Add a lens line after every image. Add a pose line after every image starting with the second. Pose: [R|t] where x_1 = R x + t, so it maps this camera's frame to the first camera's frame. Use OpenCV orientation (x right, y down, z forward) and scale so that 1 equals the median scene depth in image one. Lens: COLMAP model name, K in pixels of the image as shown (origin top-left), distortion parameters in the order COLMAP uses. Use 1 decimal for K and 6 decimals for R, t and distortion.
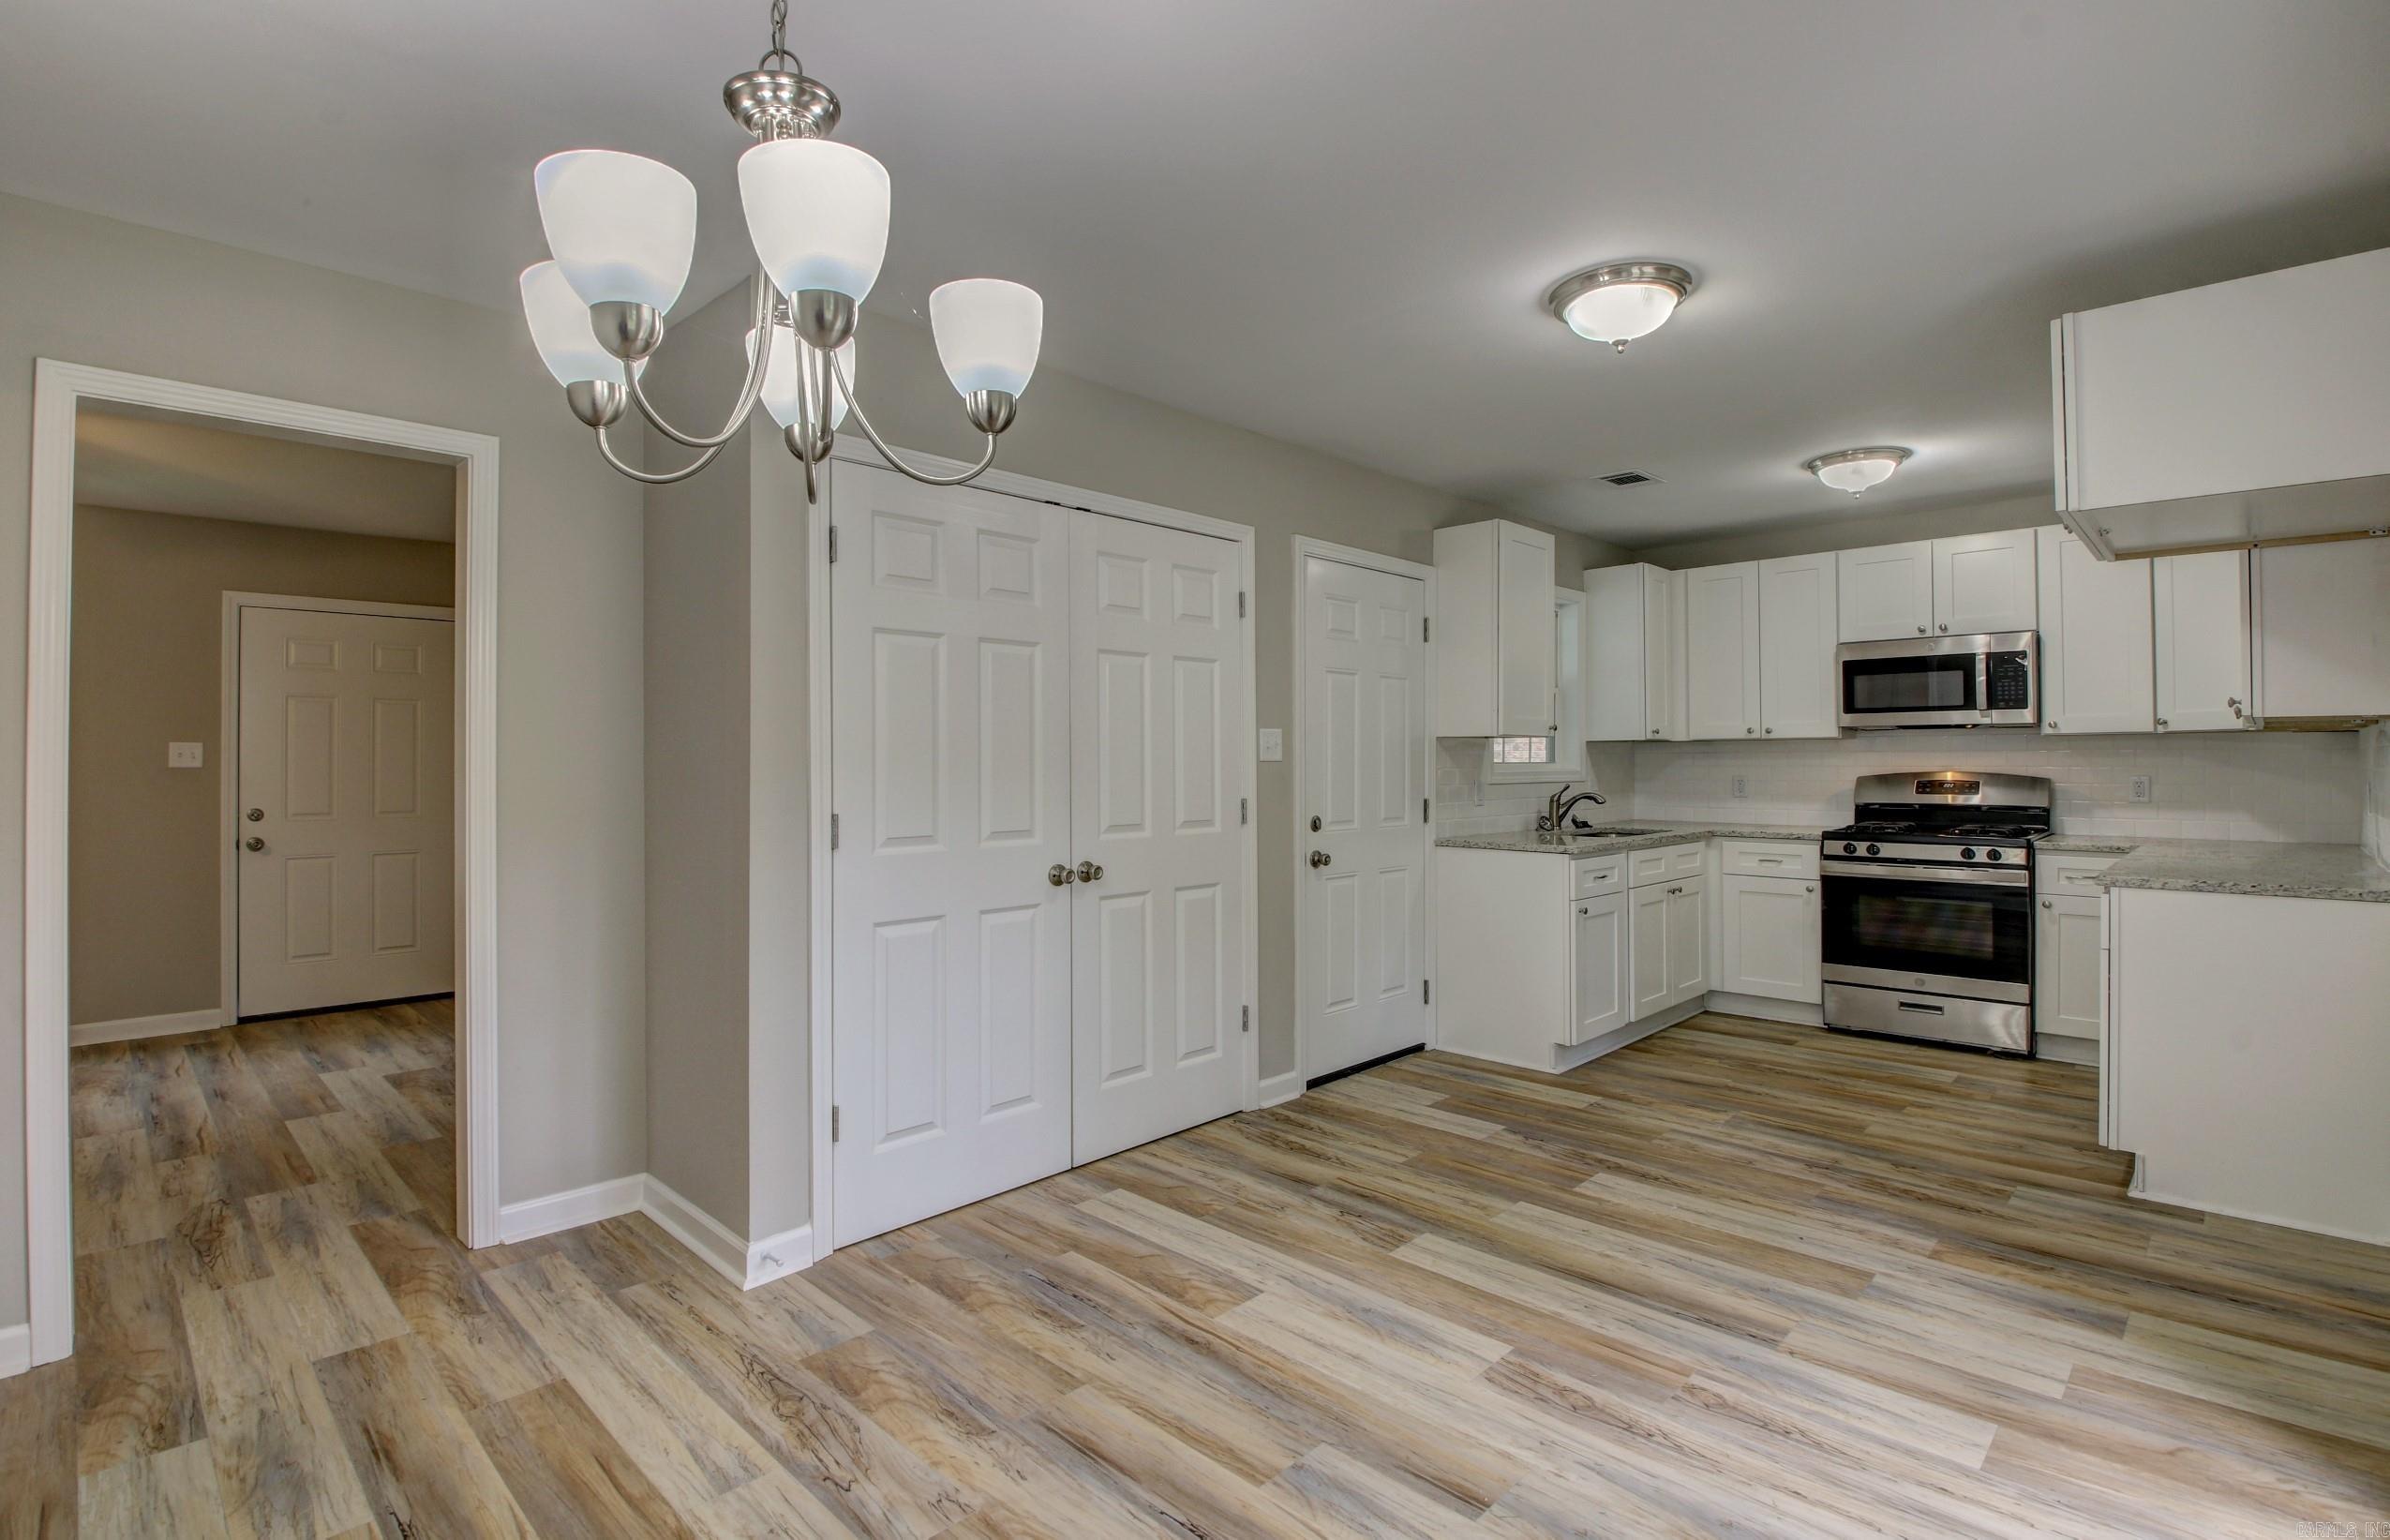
lens RADIAL K [[1115.9, 0, 1183.7], [0, 1115.9, 744.8], [0, 0, 1]] dist [0.006520, -0.018331]
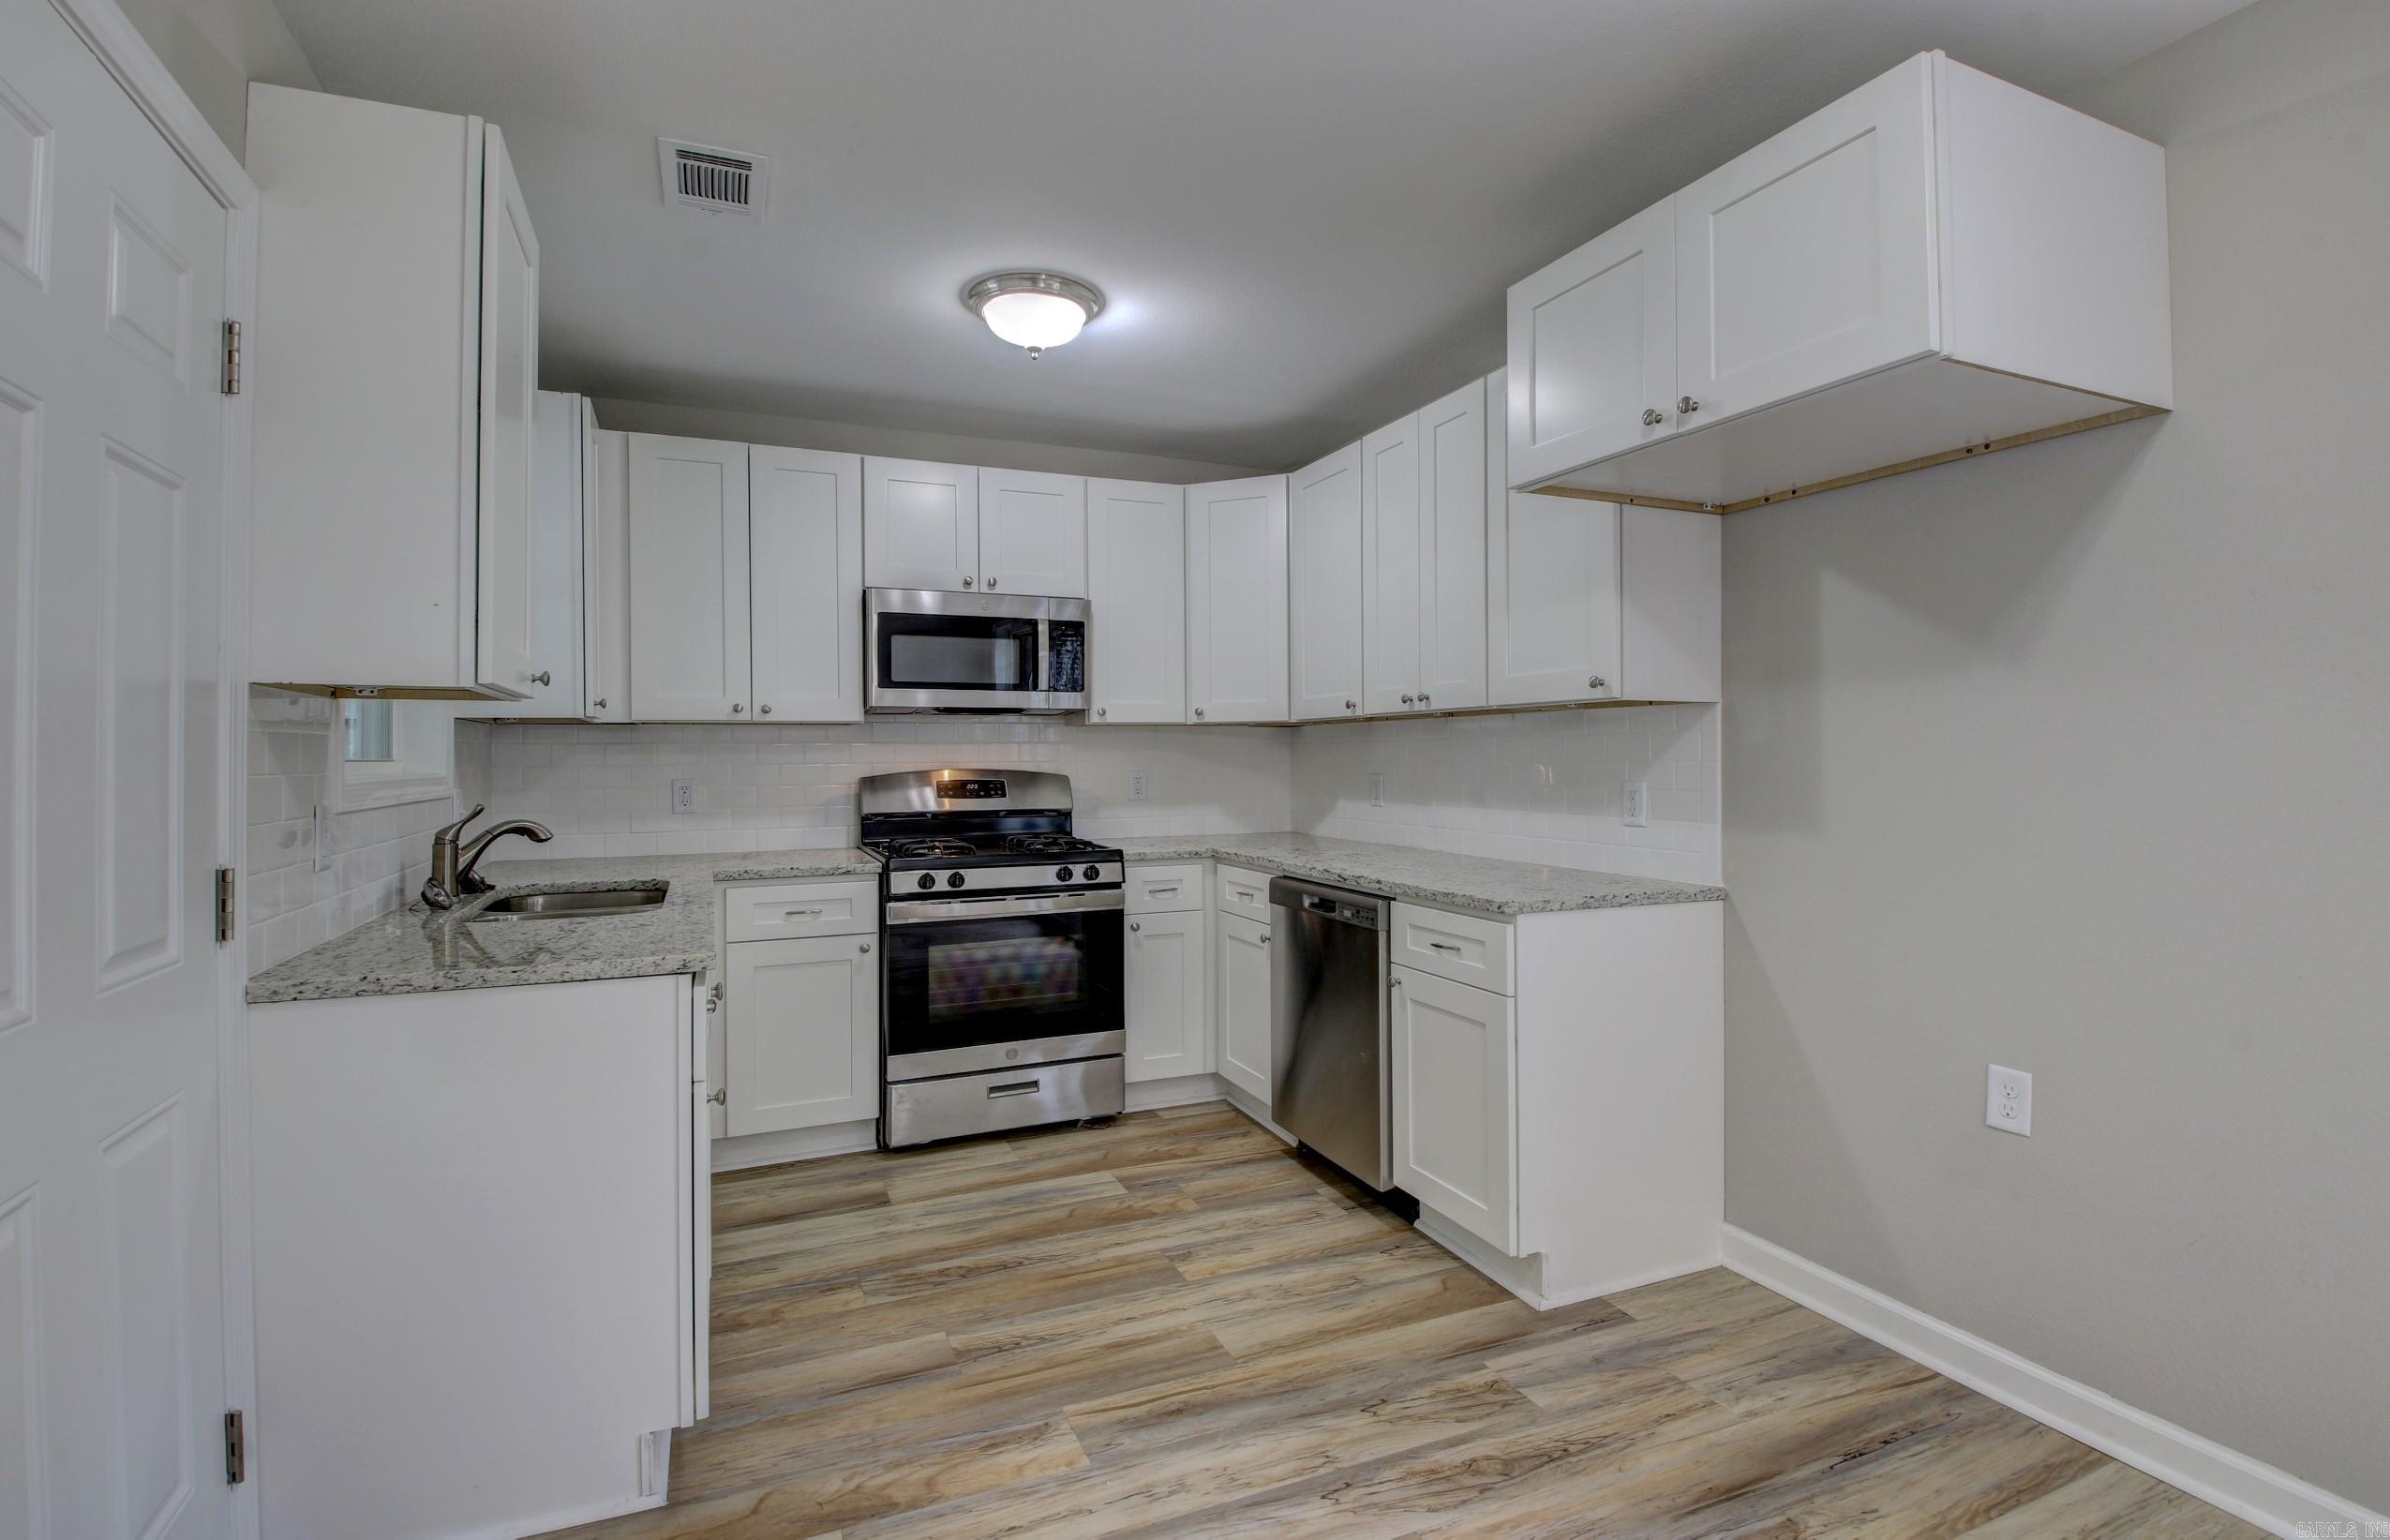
lens RADIAL K [[1115.9, 0, 1185.5], [0, 1115.9, 751.7], [0, 0, 1]] dist [0.006520, -0.018331]
pose [[0.387078, 0.002091, 0.922045, 0.029260], [-0.007491, 0.999972, 0.000877, 0.013375], [-0.922017, -0.007247, 0.387083, 0.739796]]
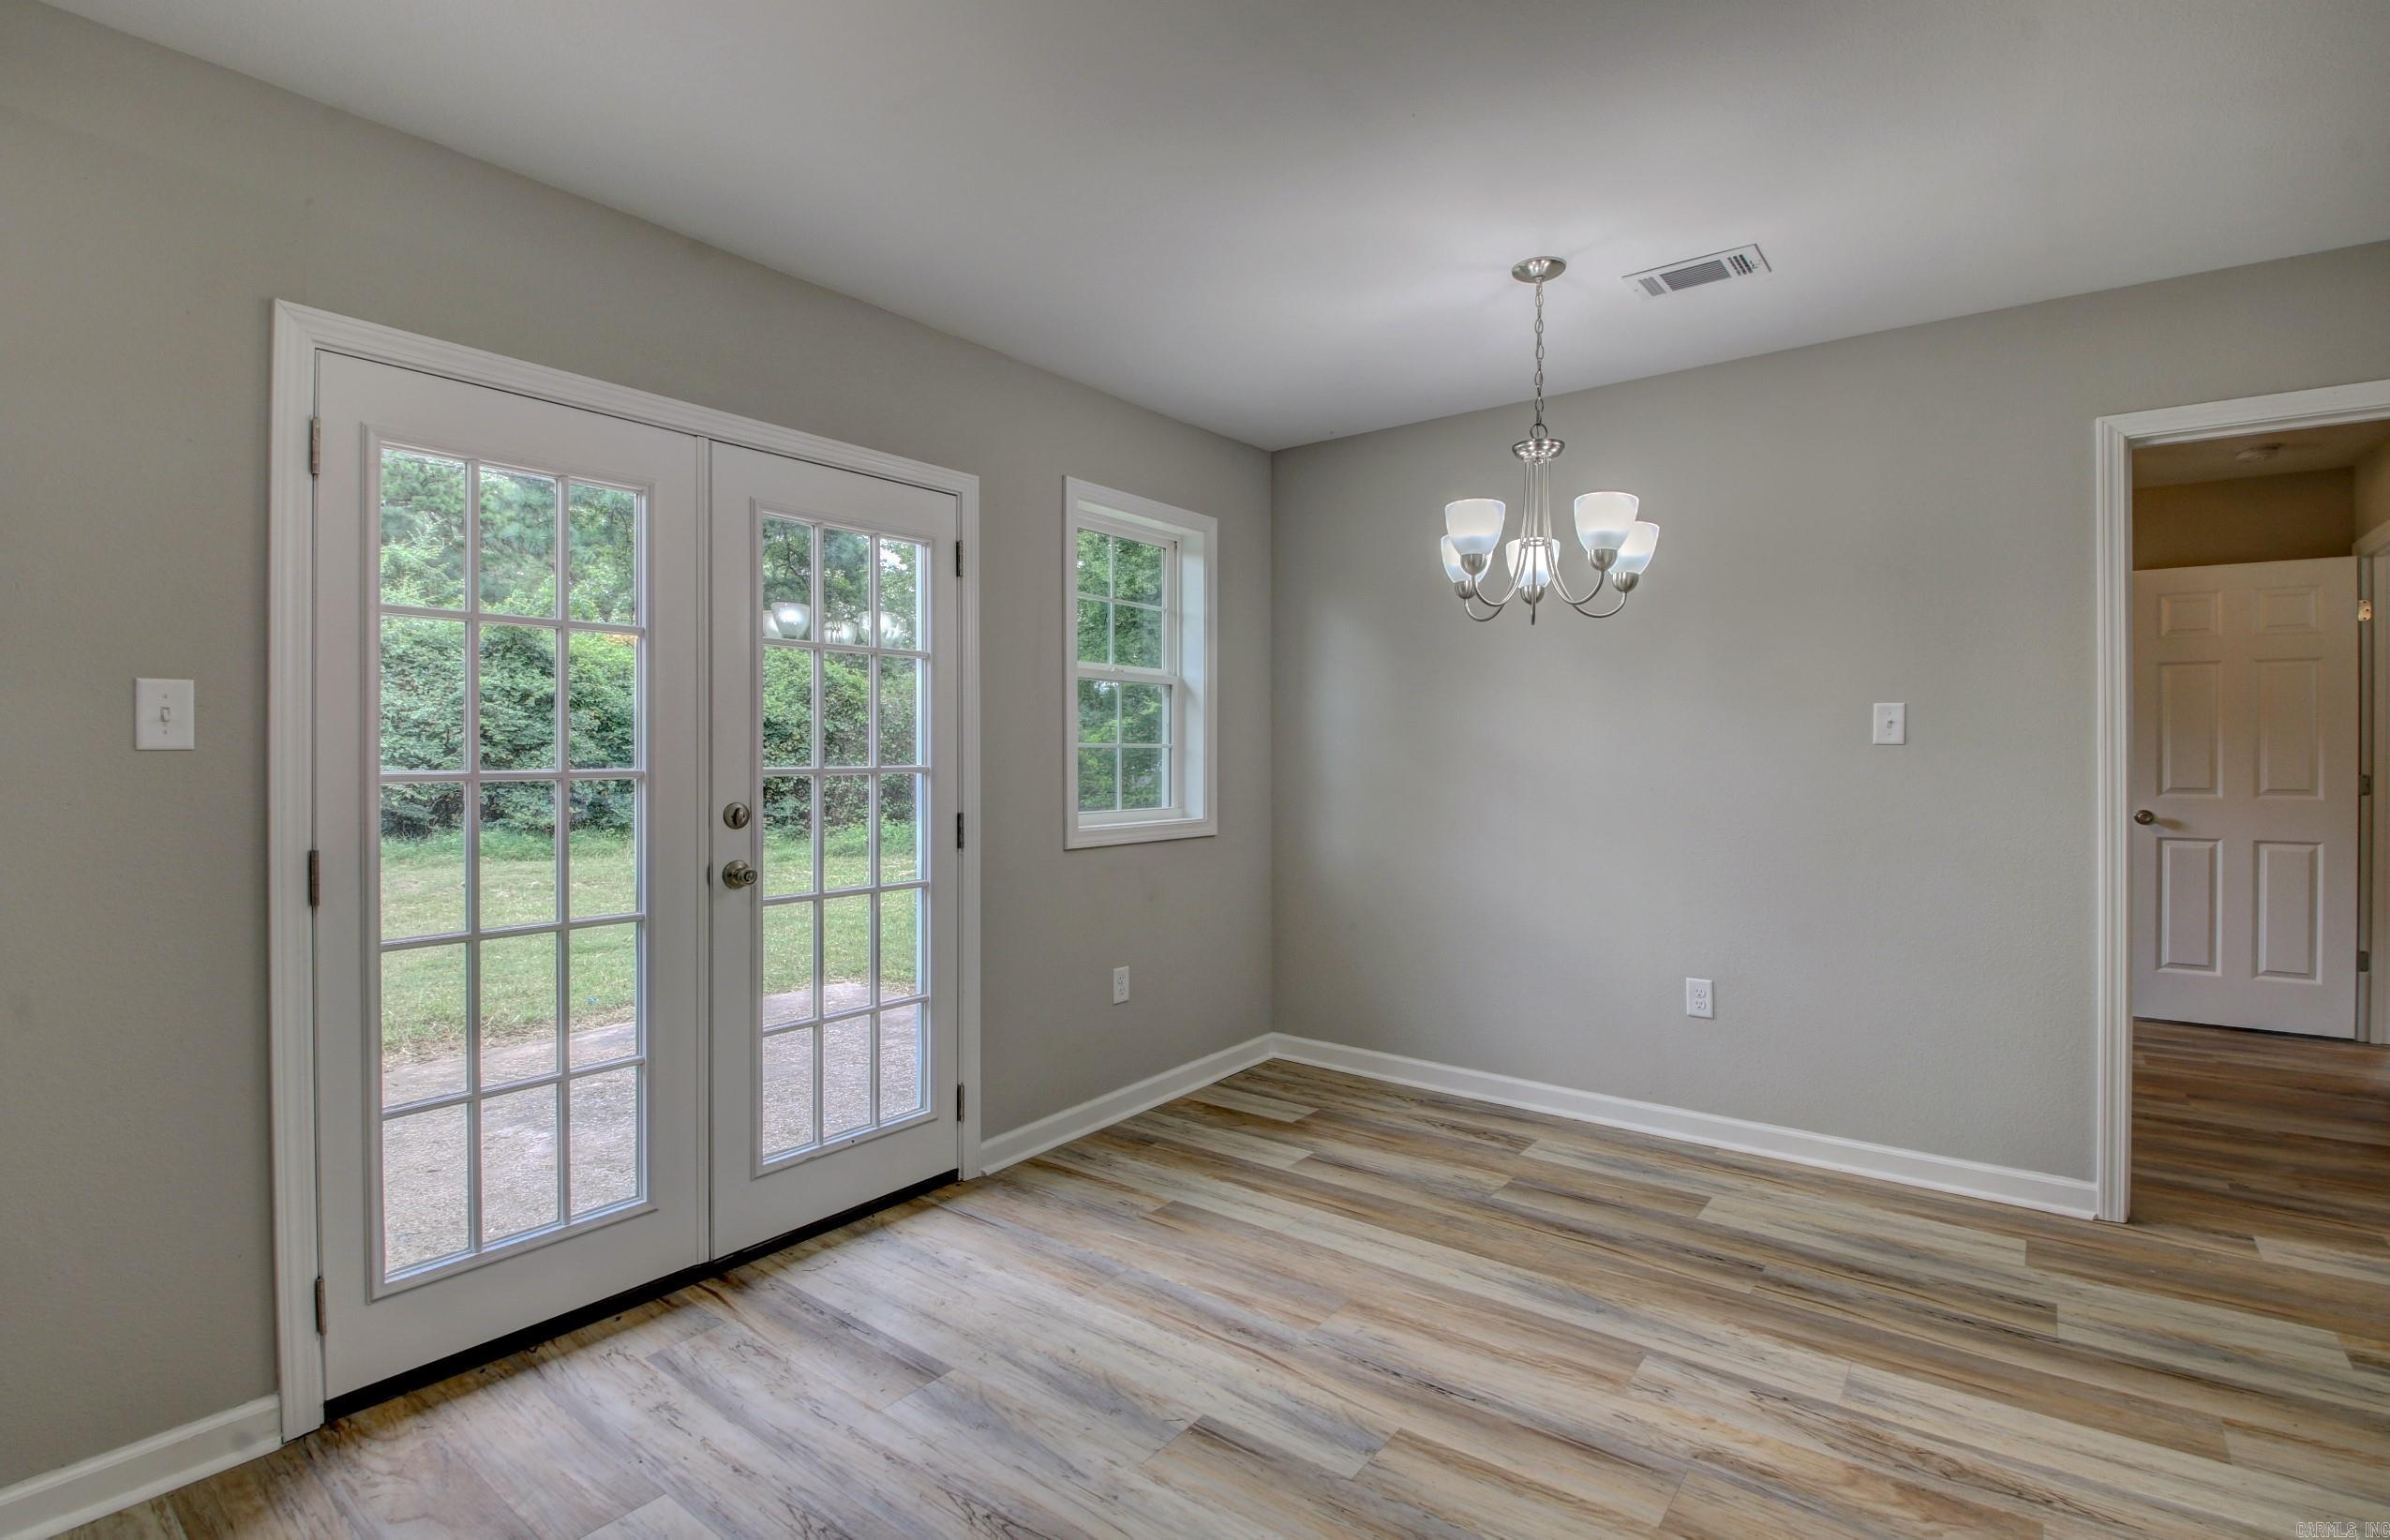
lens RADIAL K [[1115.9, 0, 1173.5], [0, 1115.9, 750.5], [0, 0, 1]] dist [0.006520, -0.018331]
pose [[-0.994119, 0.005657, -0.108149, 0.190472], [0.006787, 0.999926, -0.010084, 0.013917], [0.108084, -0.010758, -0.994084, 0.987032]]
